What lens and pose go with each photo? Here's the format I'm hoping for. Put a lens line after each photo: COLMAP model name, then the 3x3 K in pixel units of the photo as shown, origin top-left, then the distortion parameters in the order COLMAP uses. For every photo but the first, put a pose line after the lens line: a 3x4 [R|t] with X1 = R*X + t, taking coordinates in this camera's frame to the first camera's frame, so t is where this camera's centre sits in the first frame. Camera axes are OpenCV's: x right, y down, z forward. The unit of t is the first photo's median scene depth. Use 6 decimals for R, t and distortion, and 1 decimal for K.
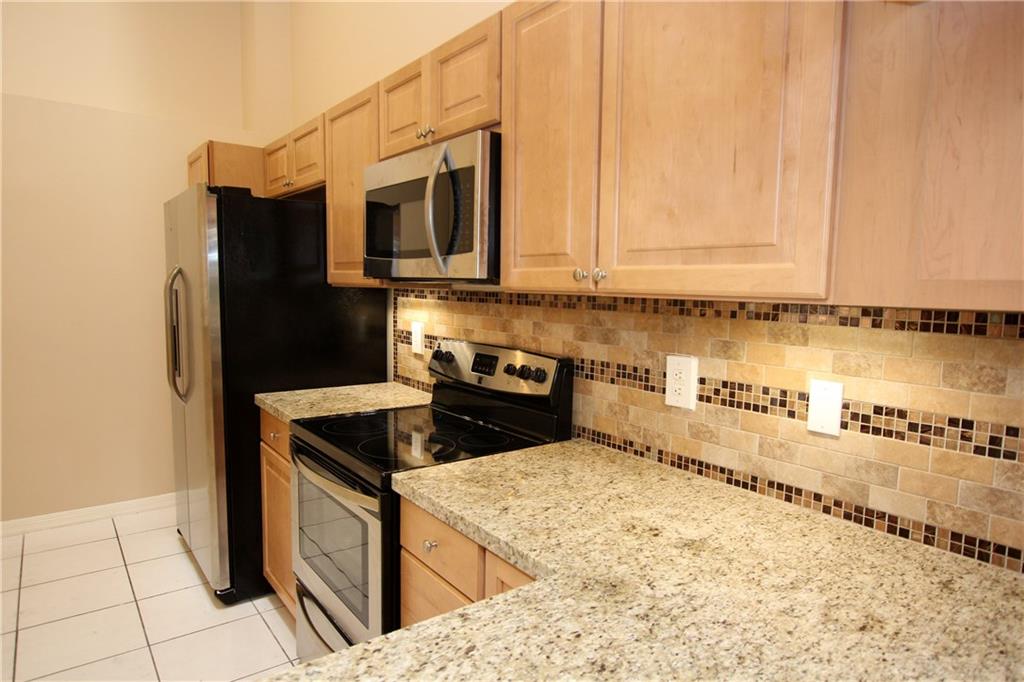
lens RADIAL K [[614.0, 0, 516.8], [0, 614.0, 344.7], [0, 0, 1]] dist [-0.014239, 0.005240]
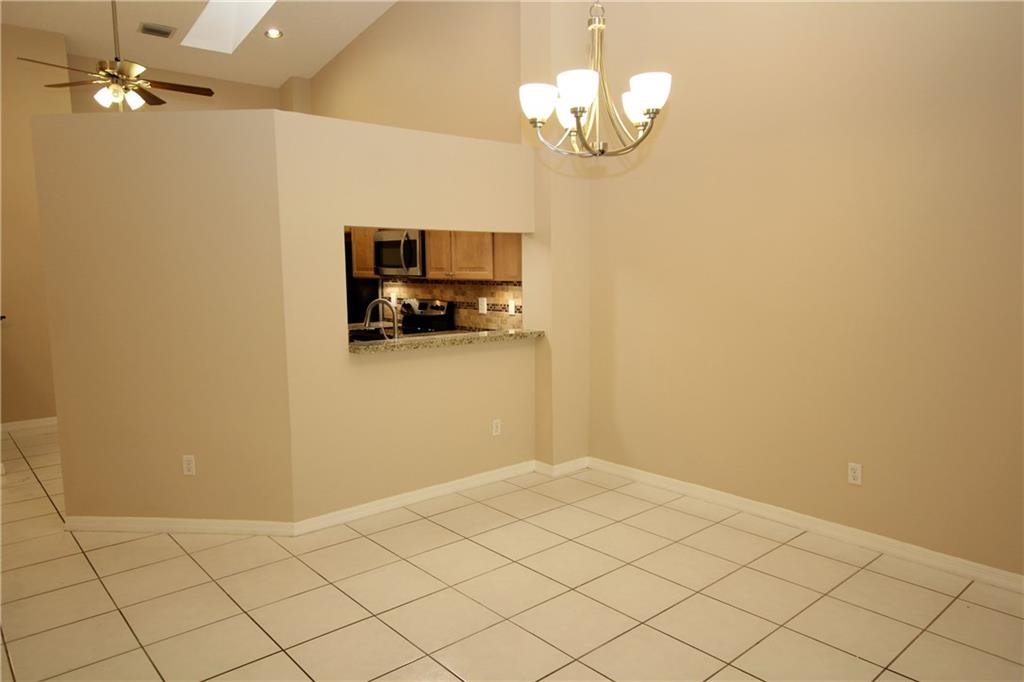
lens RADIAL K [[672.4, 0, 514.4], [0, 672.4, 342.8], [0, 0, 1]] dist [-0.005374, 0.008135]
pose [[0.997280, -0.034374, 0.065202, 0.180493], [0.033217, 0.999272, 0.018748, 0.181413], [-0.065799, -0.016532, 0.997696, -2.372318]]
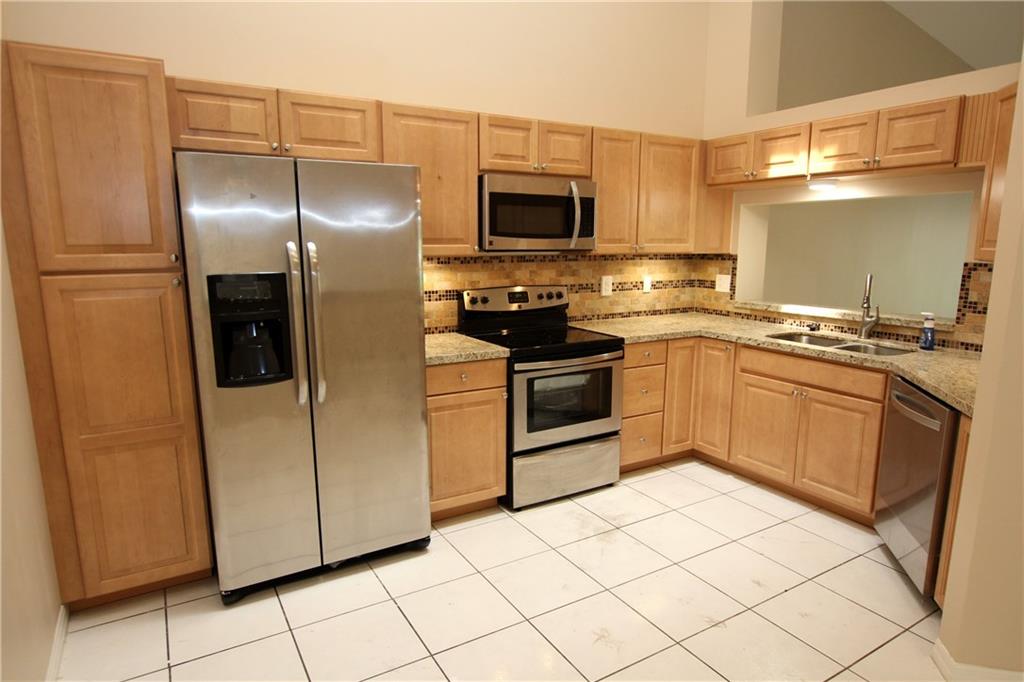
lens RADIAL K [[614.0, 0, 512.0], [0, 614.0, 345.2], [0, 0, 1]] dist [-0.014239, 0.005240]
pose [[0.116863, -0.195273, 0.973761, -2.215319], [0.094337, 0.978229, 0.184848, -0.199450], [-0.988658, 0.070260, 0.132740, 0.985791]]
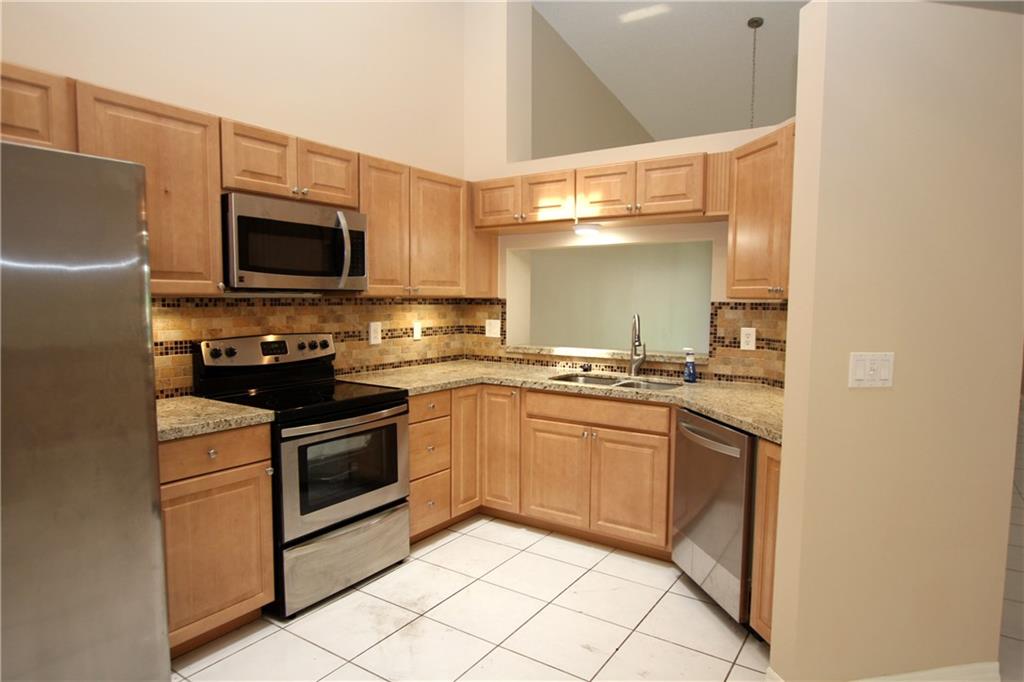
lens RADIAL K [[614.0, 0, 517.8], [0, 614.0, 347.4], [0, 0, 1]] dist [-0.014239, 0.005240]
pose [[-0.322558, -0.105827, 0.940615, -1.960513], [0.073541, 0.987925, 0.136368, -0.153074], [-0.943689, 0.113160, -0.310880, 1.126045]]
